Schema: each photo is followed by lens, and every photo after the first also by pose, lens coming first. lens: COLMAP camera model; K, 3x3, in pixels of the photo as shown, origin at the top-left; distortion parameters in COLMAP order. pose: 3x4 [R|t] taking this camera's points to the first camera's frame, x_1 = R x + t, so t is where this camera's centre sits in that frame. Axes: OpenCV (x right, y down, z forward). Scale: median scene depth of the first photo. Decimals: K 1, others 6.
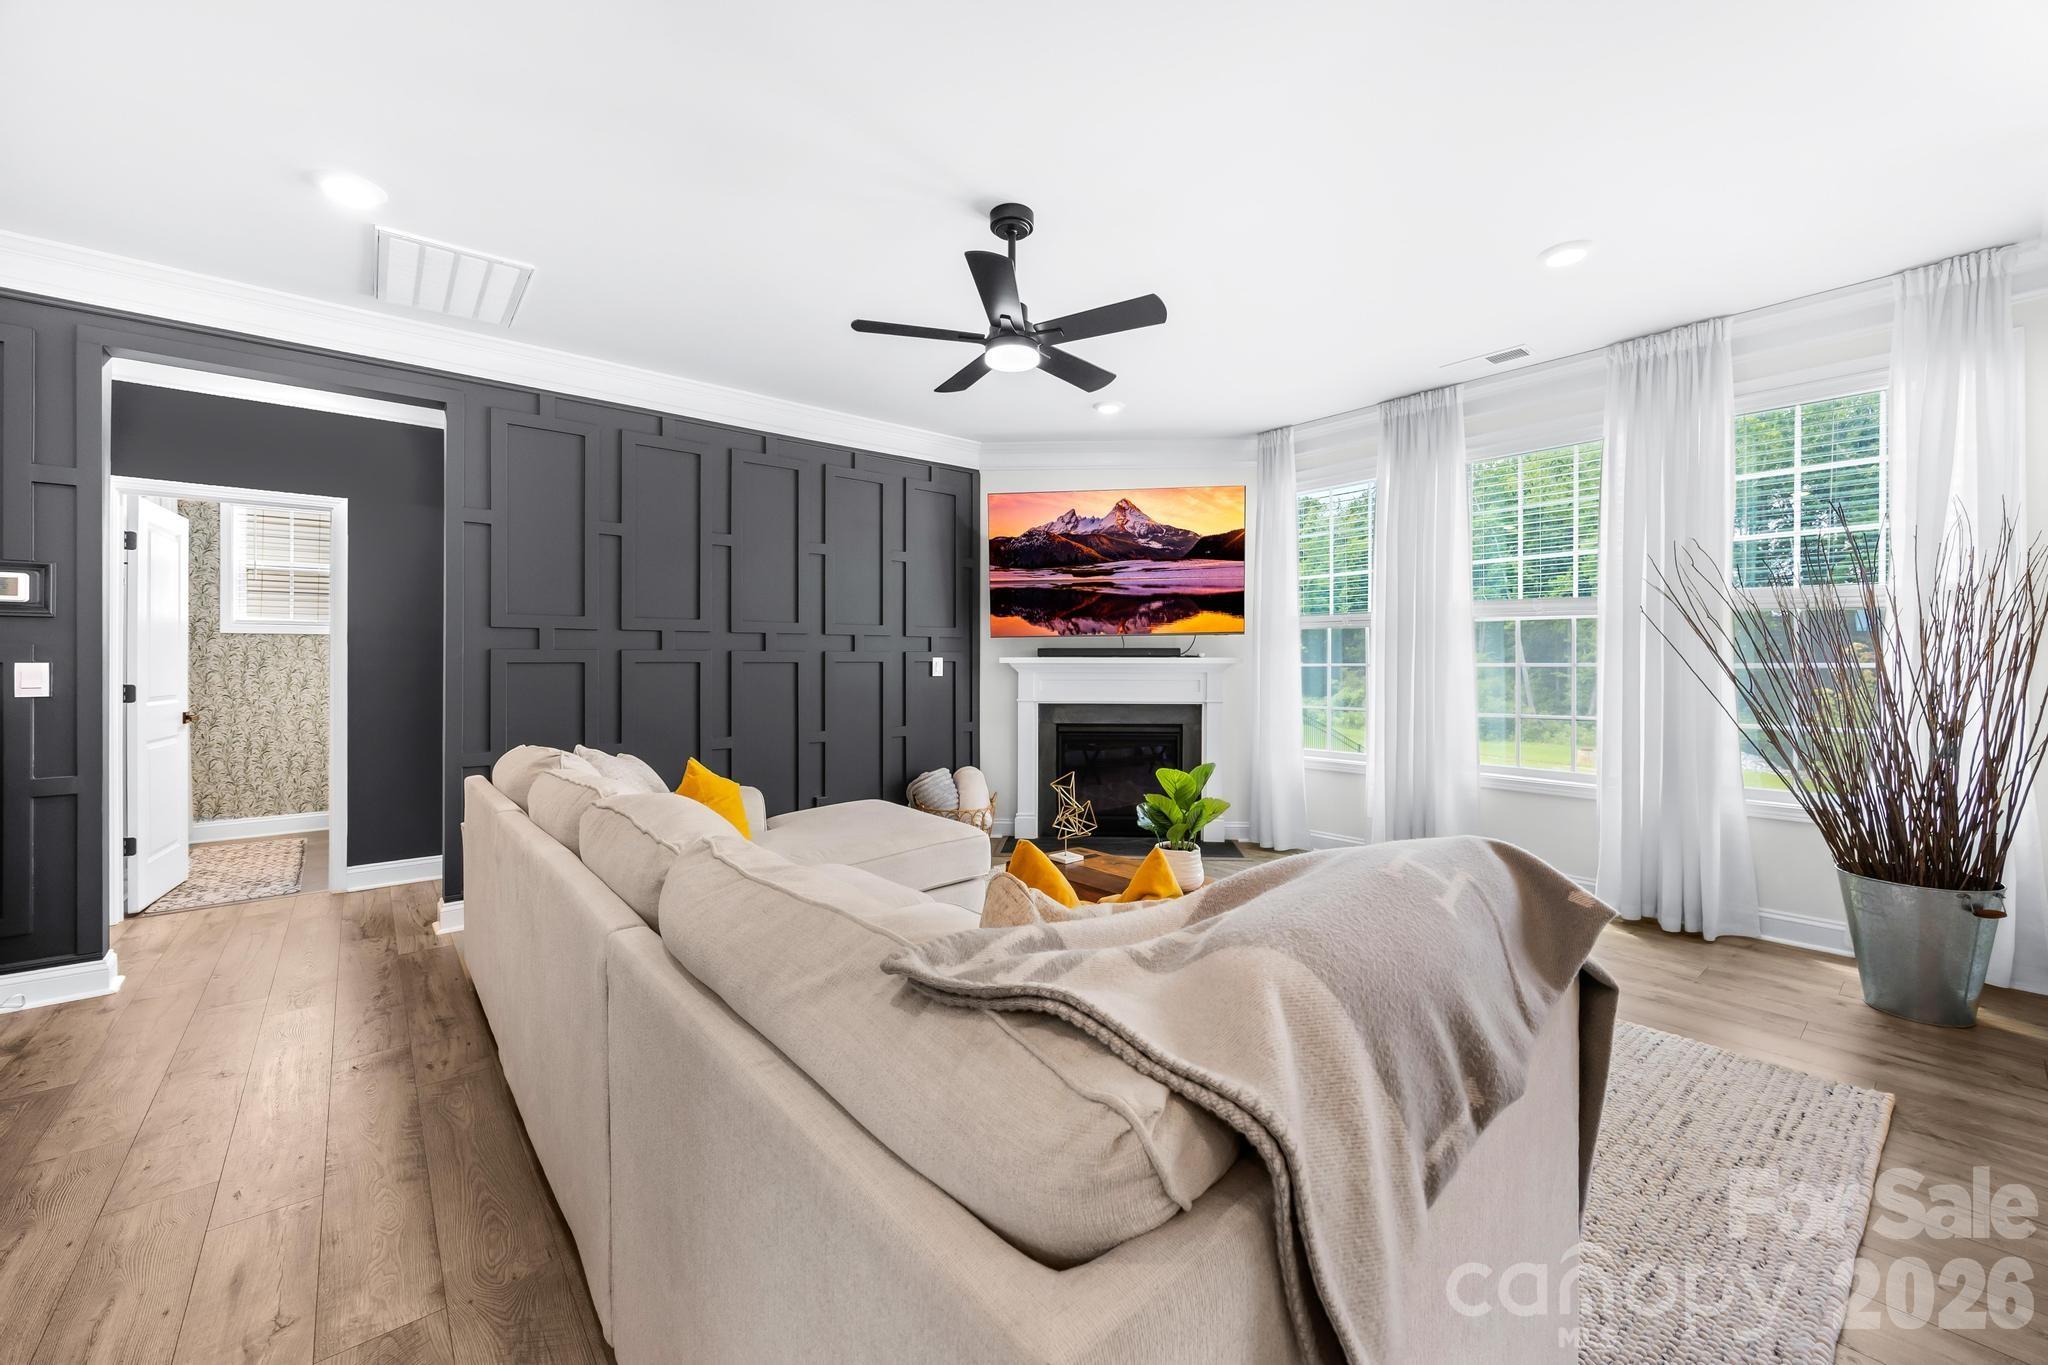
lens RADIAL K [[801.0, 0, 1036.4], [0, 801.0, 672.3], [0, 0, 1]] dist [0.000415, 0.000033]
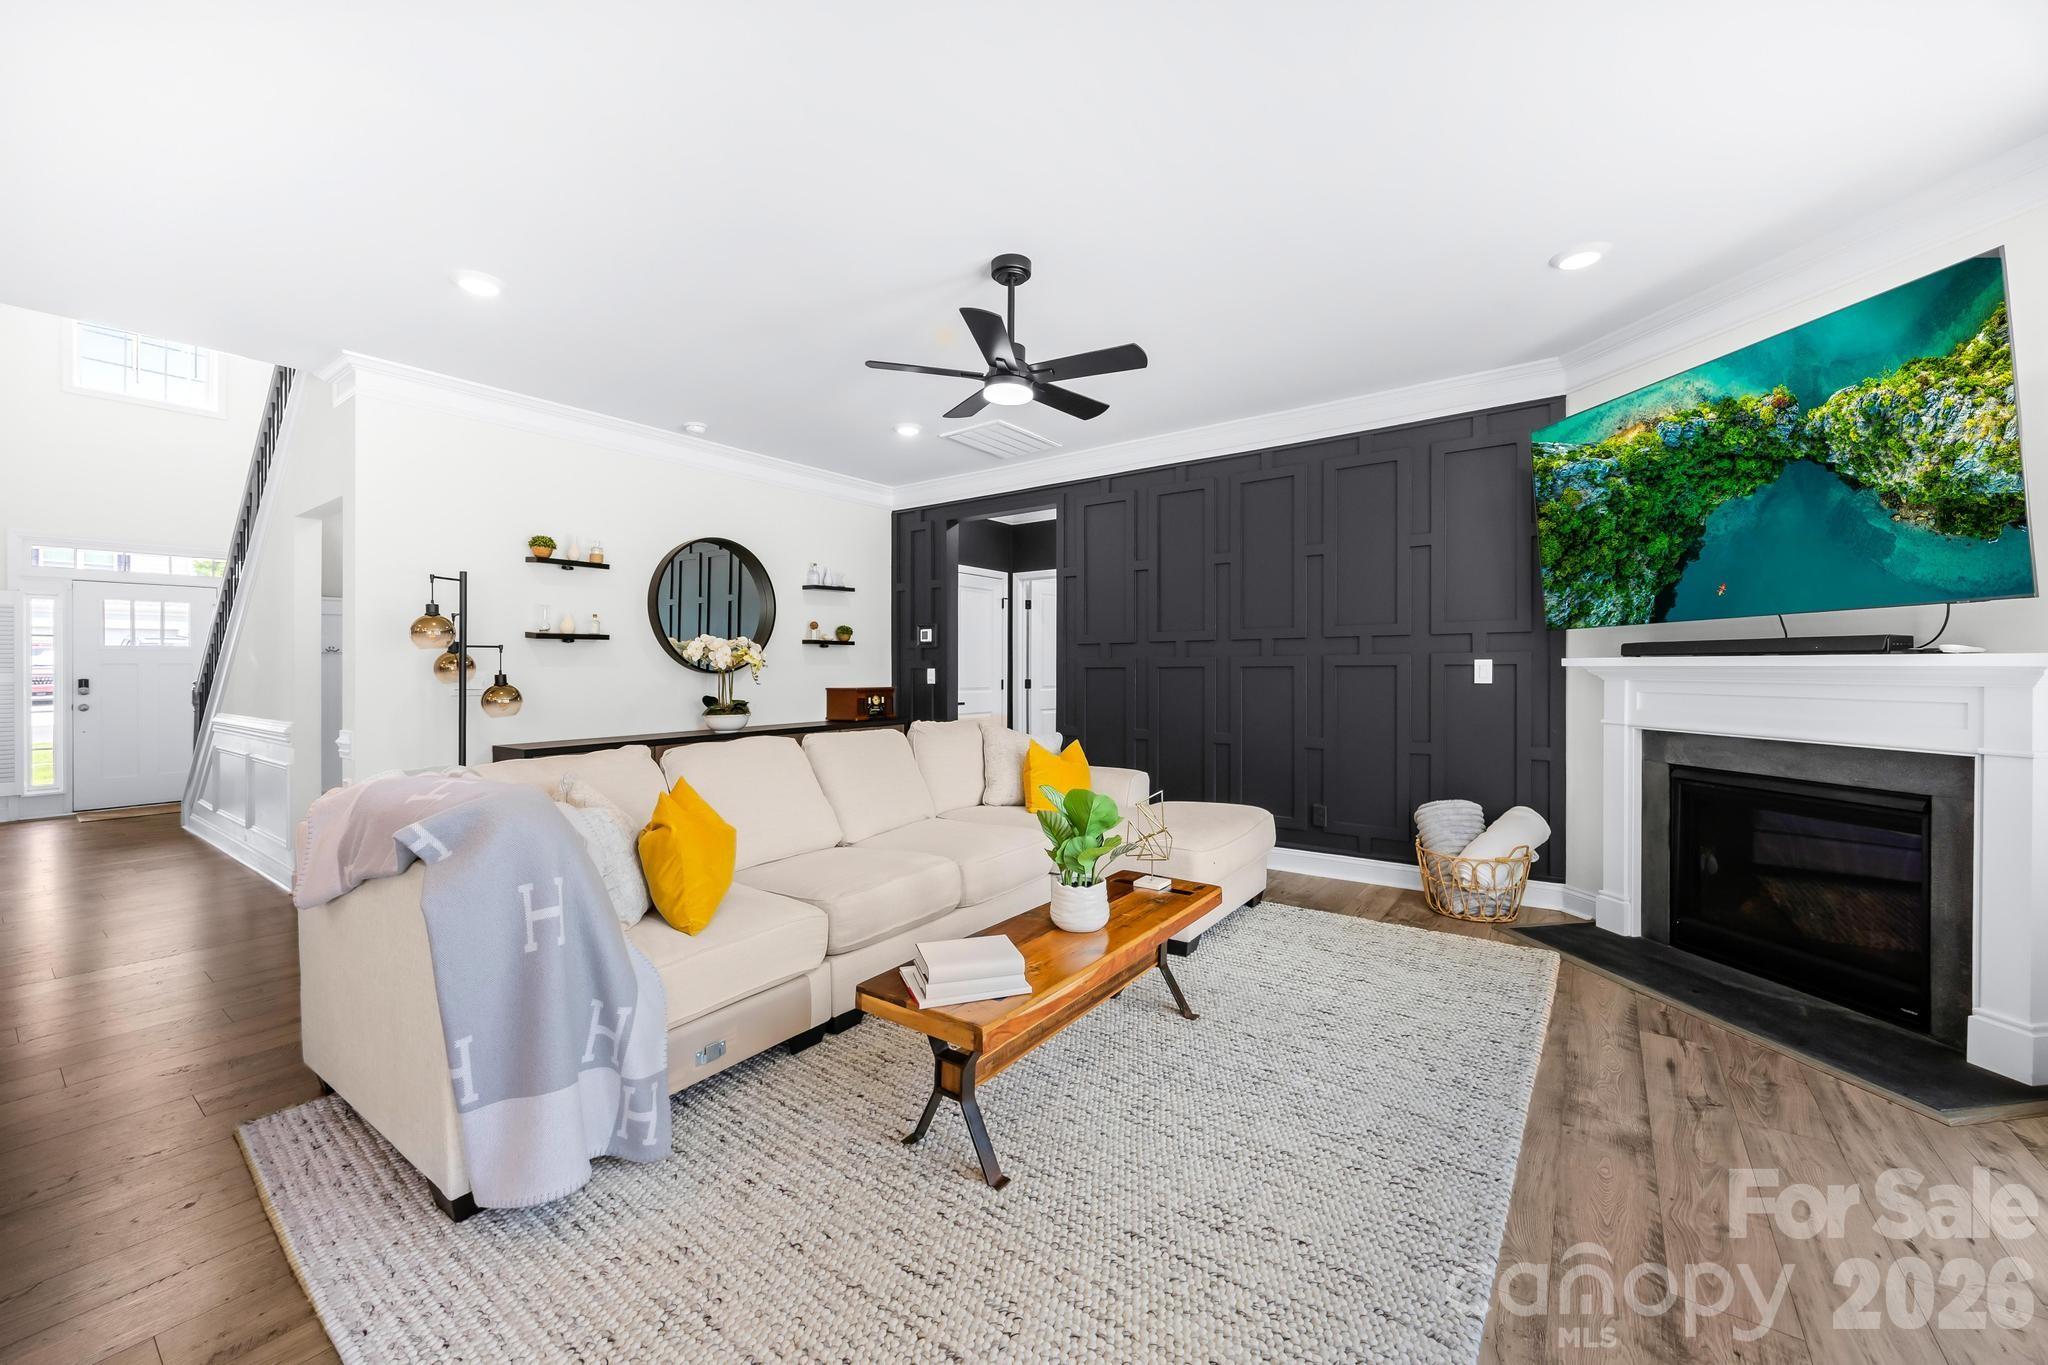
lens RADIAL K [[801.0, 0, 1036.4], [0, 801.0, 672.3], [0, 0, 1]] dist [0.000415, 0.000033]
pose [[0.253254, 0.005283, -0.967385, 0.520179], [-0.005363, 0.999977, 0.004057, -0.006942], [0.967385, 0.004161, 0.253276, 0.382505]]
